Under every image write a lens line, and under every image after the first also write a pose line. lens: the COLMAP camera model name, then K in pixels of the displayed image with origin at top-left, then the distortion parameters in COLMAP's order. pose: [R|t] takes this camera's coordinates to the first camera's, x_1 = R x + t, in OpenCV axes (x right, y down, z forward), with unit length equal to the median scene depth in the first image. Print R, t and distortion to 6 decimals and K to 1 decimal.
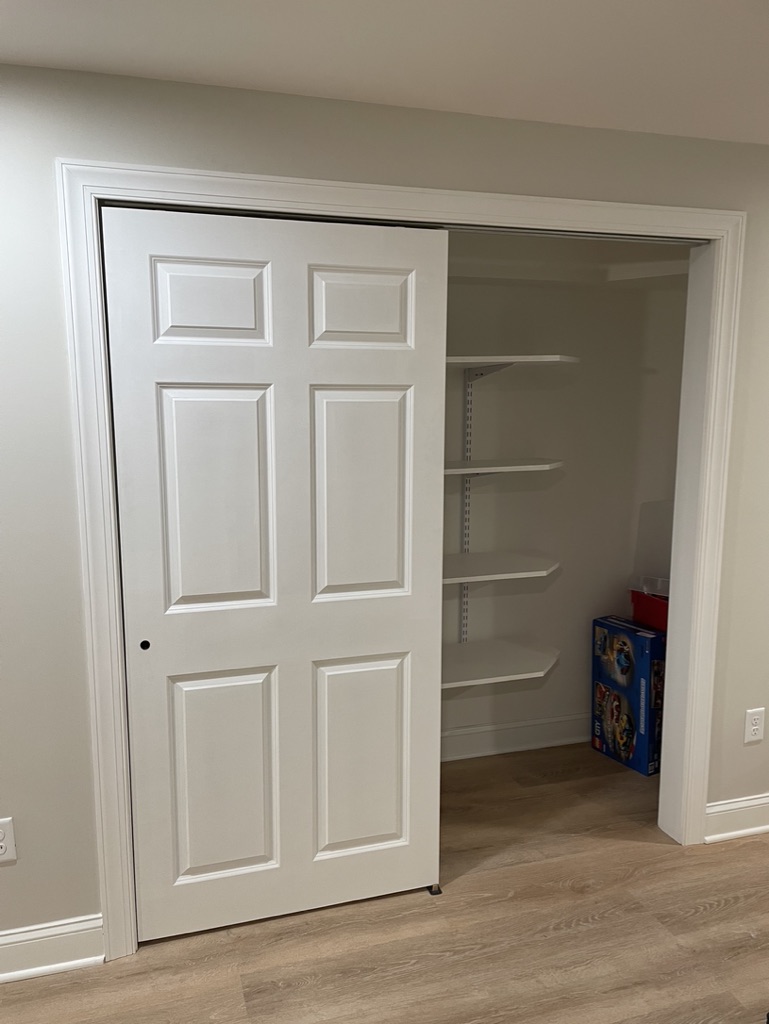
lens RADIAL K [[771.9, 0, 373.6], [0, 771.9, 514.7], [0, 0, 1]] dist [0.080059, -0.103294]
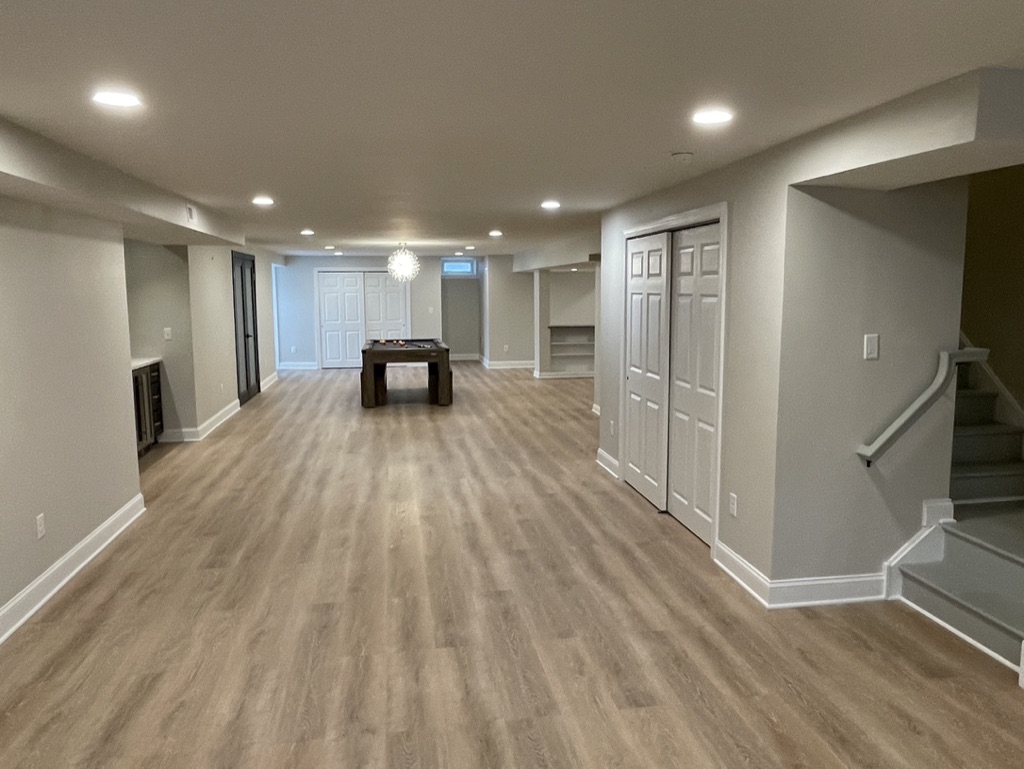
lens RADIAL K [[753.0, 0, 514.7], [0, 753.0, 380.0], [0, 0, 1]] dist [-0.001632, -0.001304]
pose [[-0.136009, 0.122763, -0.983072, 2.602723], [-0.147052, 0.978799, 0.142575, -0.176391], [0.979733, 0.163954, -0.115073, 0.886563]]
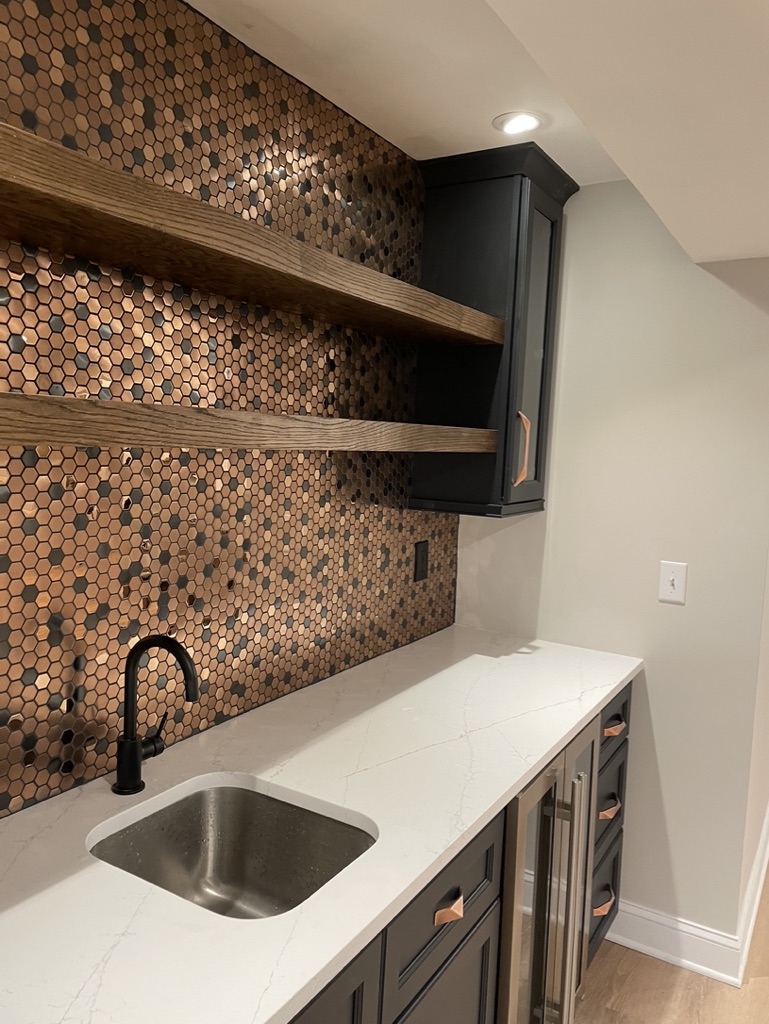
lens RADIAL K [[771.9, 0, 390.4], [0, 771.9, 504.6], [0, 0, 1]] dist [0.080059, -0.103294]
pose [[-0.742530, 0.026697, -0.669281, 0.163880], [-0.146628, 0.968491, 0.201307, 0.118760], [0.653567, 0.247612, -0.715219, -0.768446]]
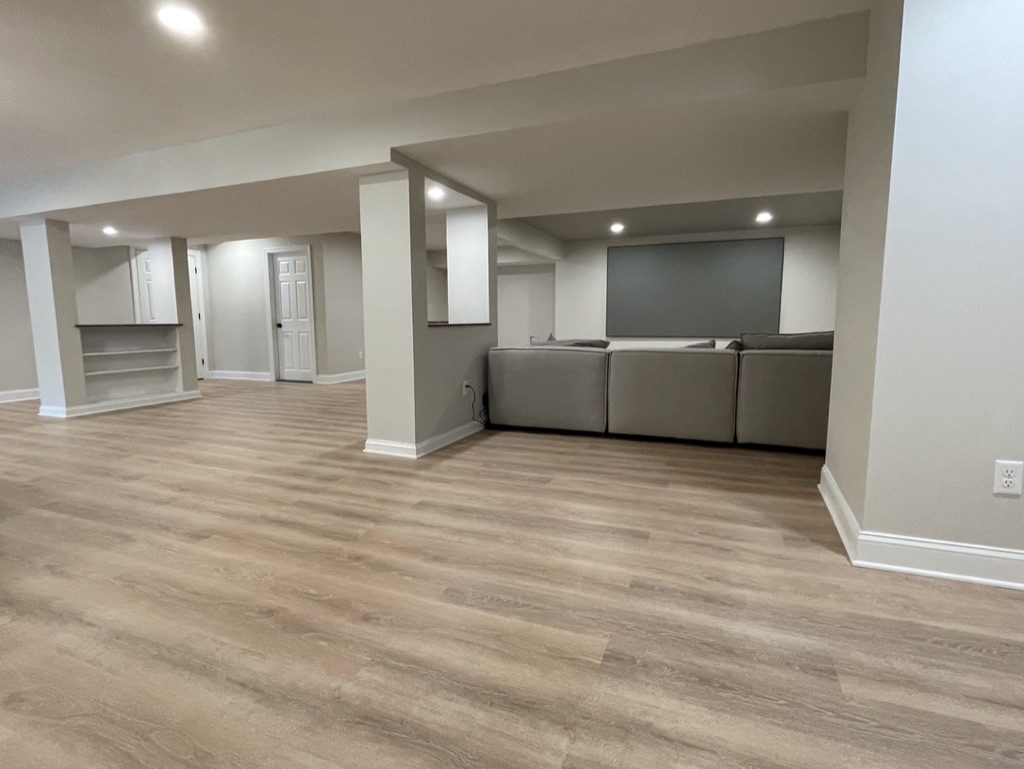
lens RADIAL K [[522.0, 0, 511.4], [0, 522.0, 382.8], [0, 0, 1]] dist [-0.001655, 0.000715]
pose [[0.767183, 0.076628, -0.636835, -0.550702], [-0.096964, 0.995283, 0.002948, 0.319415], [0.634057, 0.059489, 0.770995, -0.234000]]
